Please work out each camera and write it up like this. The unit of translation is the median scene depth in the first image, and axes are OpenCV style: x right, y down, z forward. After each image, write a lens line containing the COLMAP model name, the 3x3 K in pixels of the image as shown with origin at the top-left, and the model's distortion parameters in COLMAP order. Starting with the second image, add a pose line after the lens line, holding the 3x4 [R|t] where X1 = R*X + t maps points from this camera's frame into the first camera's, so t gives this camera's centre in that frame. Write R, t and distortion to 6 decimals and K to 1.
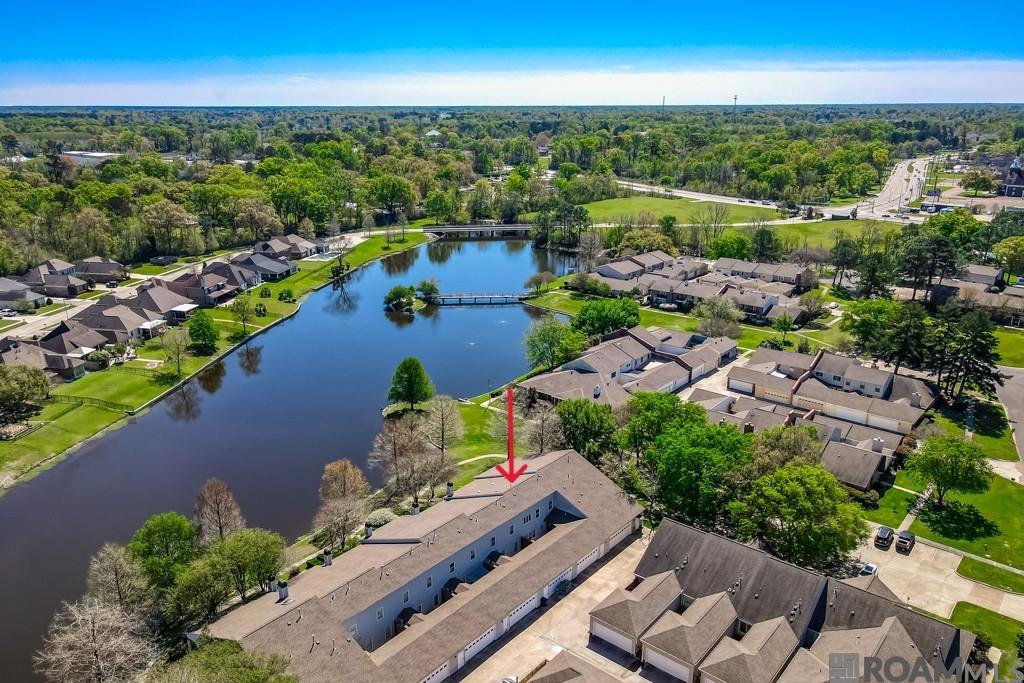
lens RADIAL K [[754.9, 0, 511.4], [0, 754.9, 353.1], [0, 0, 1]] dist [0.010448, 0.008432]
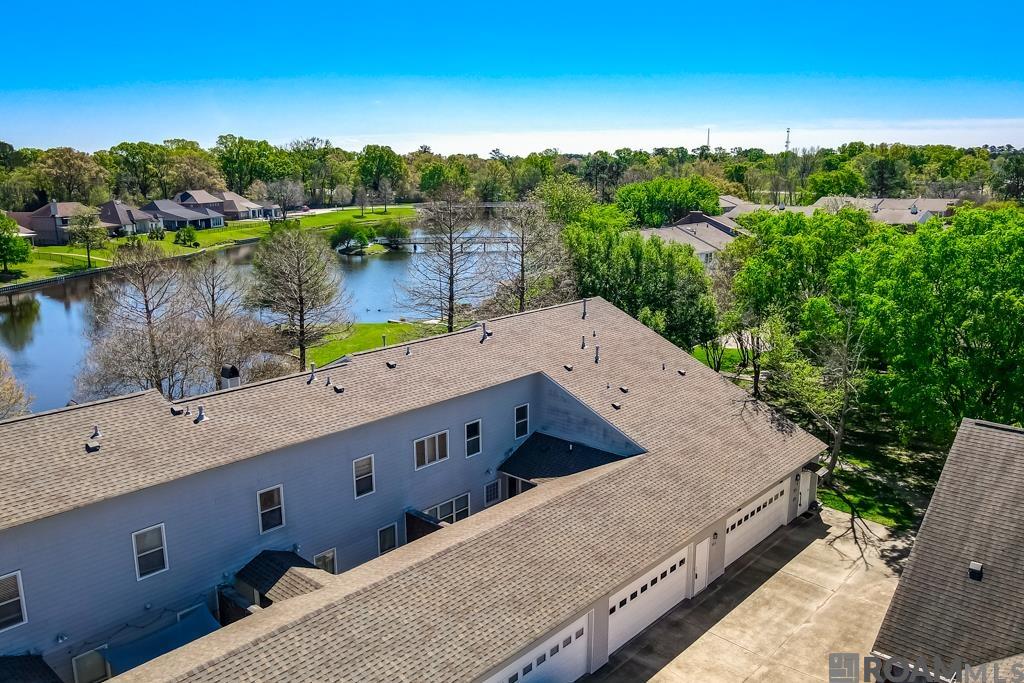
lens RADIAL K [[754.9, 0, 511.4], [0, 754.9, 353.1], [0, 0, 1]] dist [0.010448, 0.008432]
pose [[0.998705, -0.000681, -0.050868, 0.062916], [-0.005135, 0.993453, -0.114129, 0.208392], [0.050613, 0.114243, 0.992163, 0.691560]]
